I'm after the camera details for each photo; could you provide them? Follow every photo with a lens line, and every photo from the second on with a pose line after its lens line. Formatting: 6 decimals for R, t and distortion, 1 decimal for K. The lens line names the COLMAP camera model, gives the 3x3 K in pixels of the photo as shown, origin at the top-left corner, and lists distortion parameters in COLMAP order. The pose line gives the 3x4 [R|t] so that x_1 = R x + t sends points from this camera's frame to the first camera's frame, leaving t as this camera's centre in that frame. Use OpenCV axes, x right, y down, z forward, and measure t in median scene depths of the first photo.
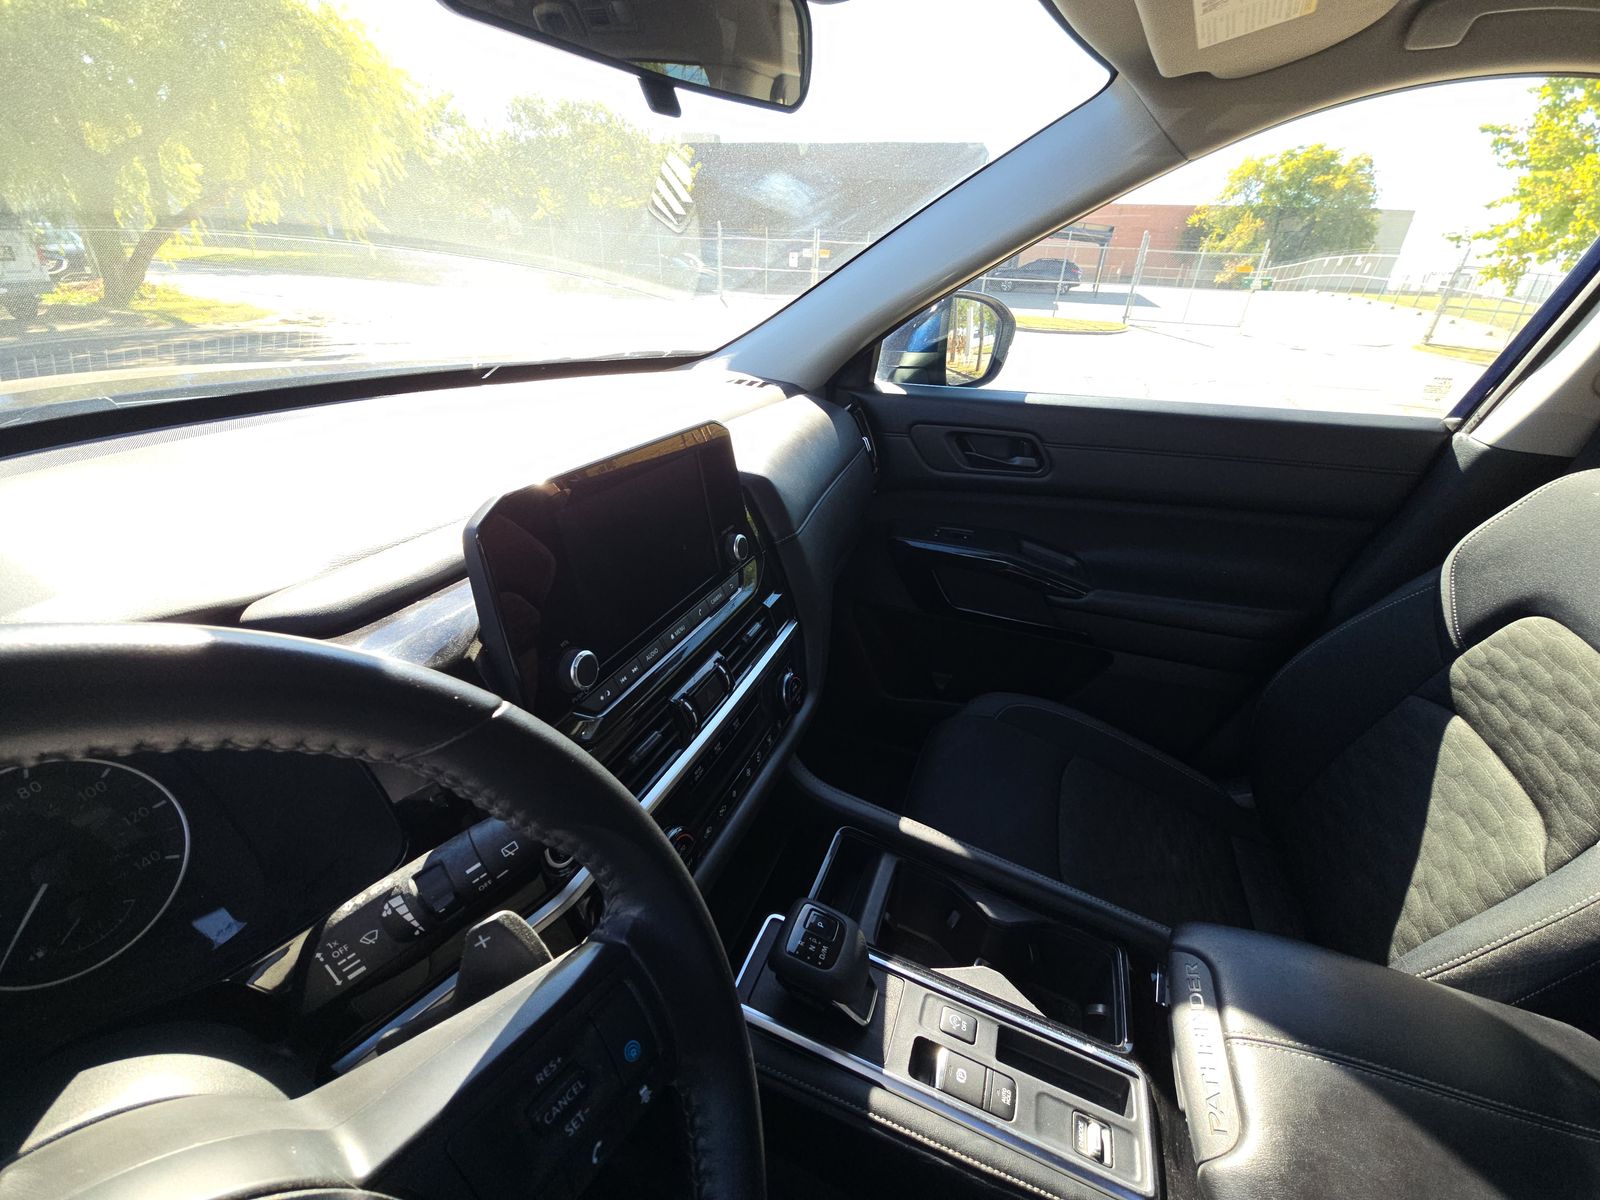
lens RADIAL K [[653.2, 0, 800.0], [0, 653.2, 600.0], [0, 0, 1]] dist [0.006038, -0.000369]
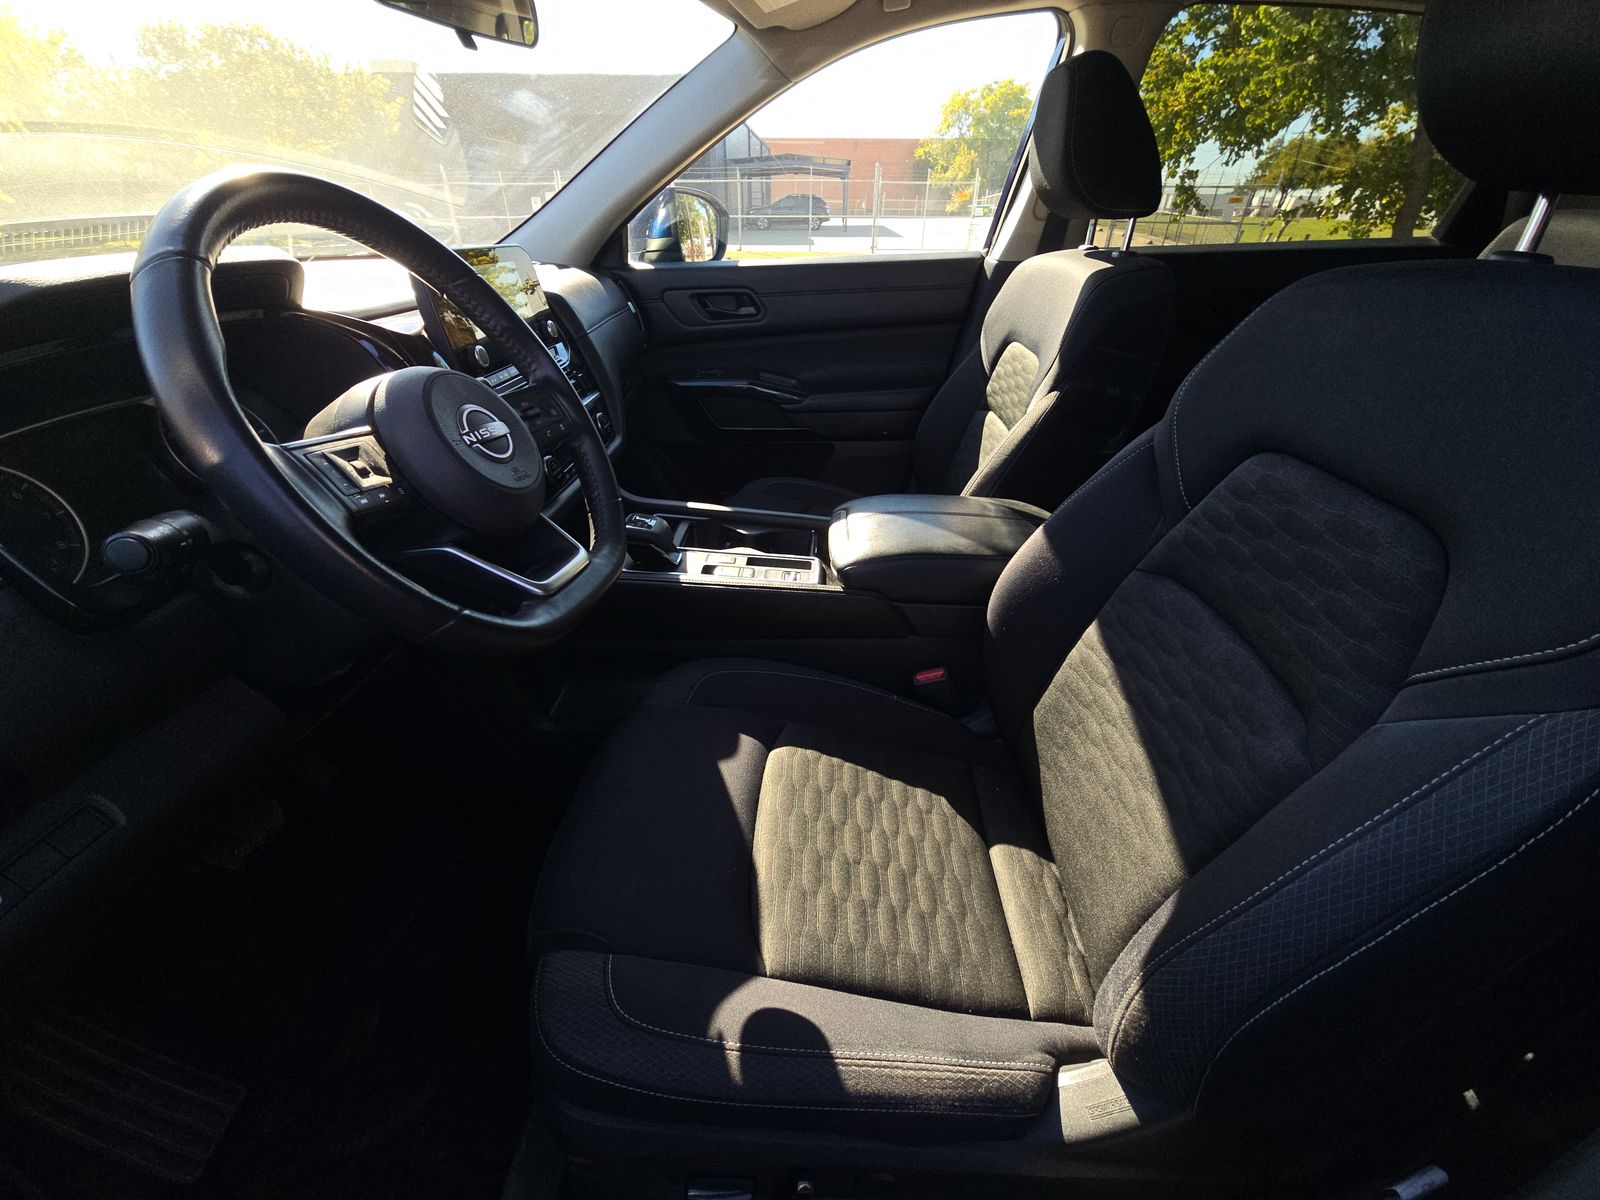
lens RADIAL K [[651.6, 0, 800.0], [0, 651.6, 600.0], [0, 0, 1]] dist [0.012481, -0.007671]
pose [[0.947584, -0.196844, 0.251668, -0.026268], [0.179874, 0.979657, 0.088982, 0.300117], [-0.264063, -0.039049, 0.963715, -0.417418]]
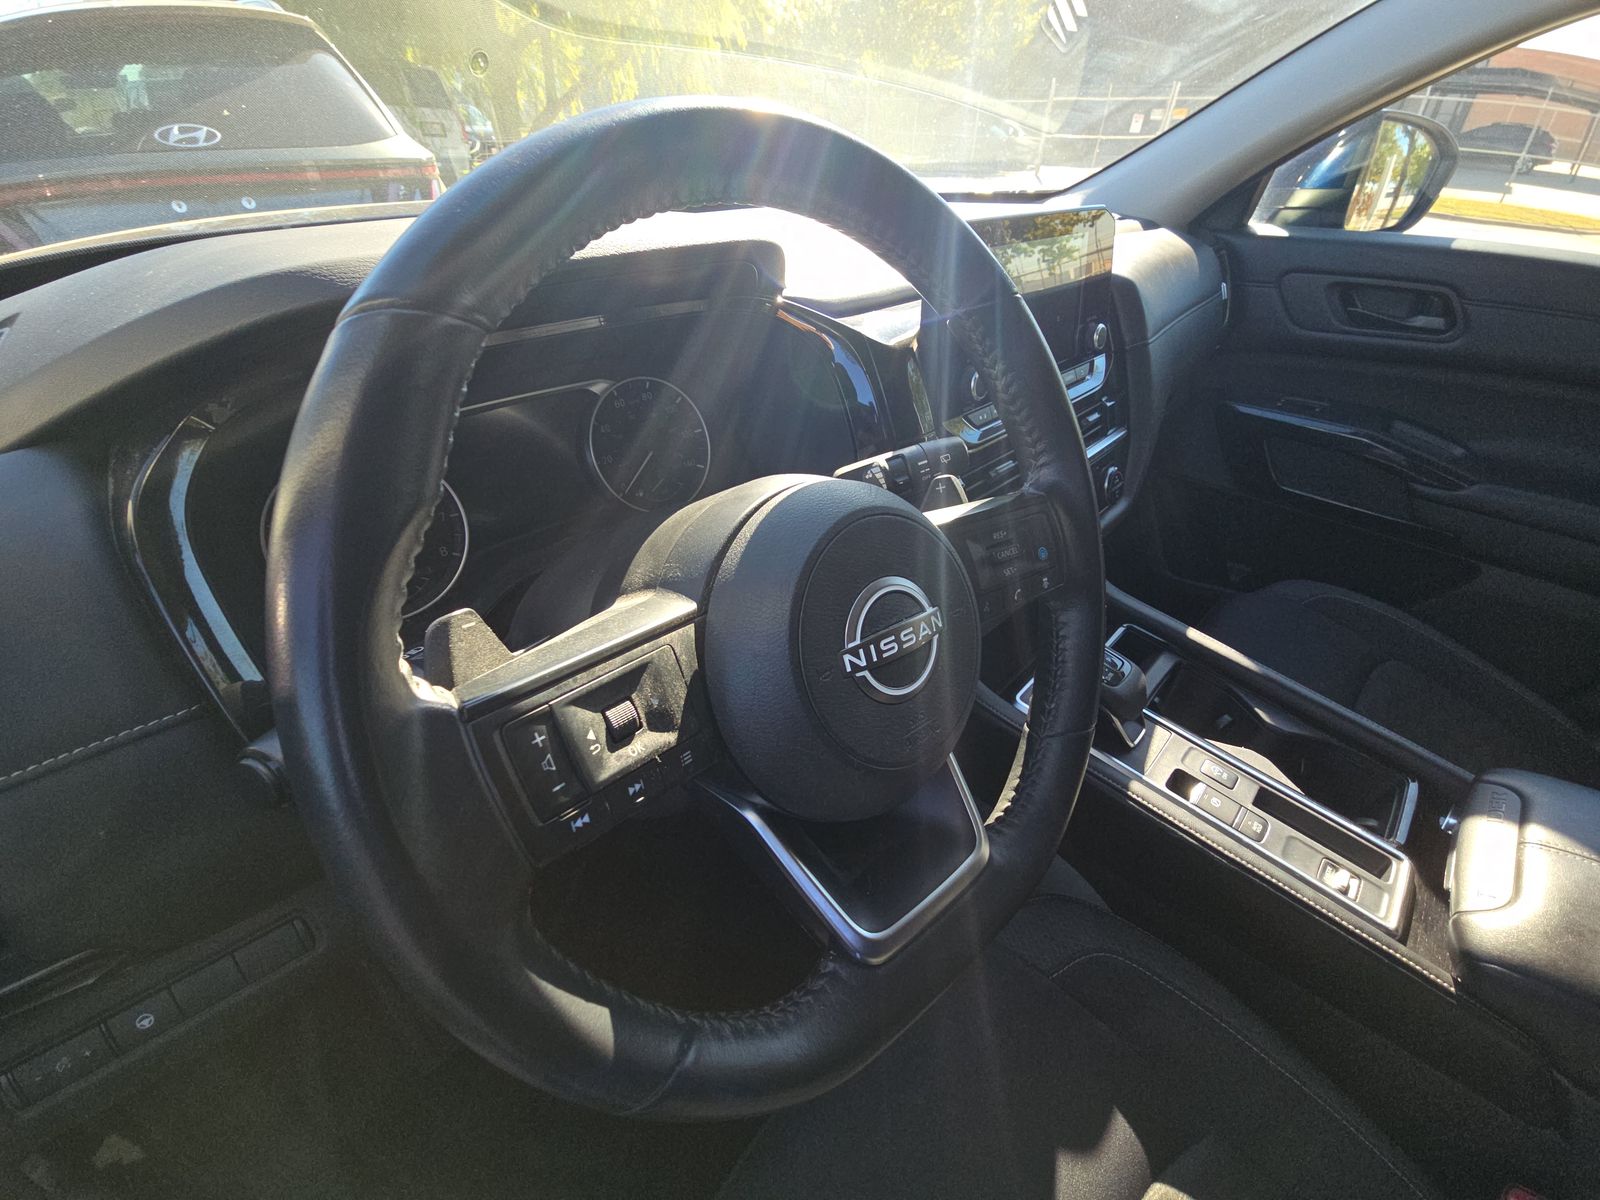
lens RADIAL K [[658.2, 0, 795.6], [0, 658.2, 596.5], [0, 0, 1]] dist [0.003090, 0.000027]
pose [[0.918858, 0.210709, -0.333618, -0.054177], [-0.164046, 0.972946, 0.162682, 0.135585], [0.358871, -0.094753, 0.928565, -0.135860]]
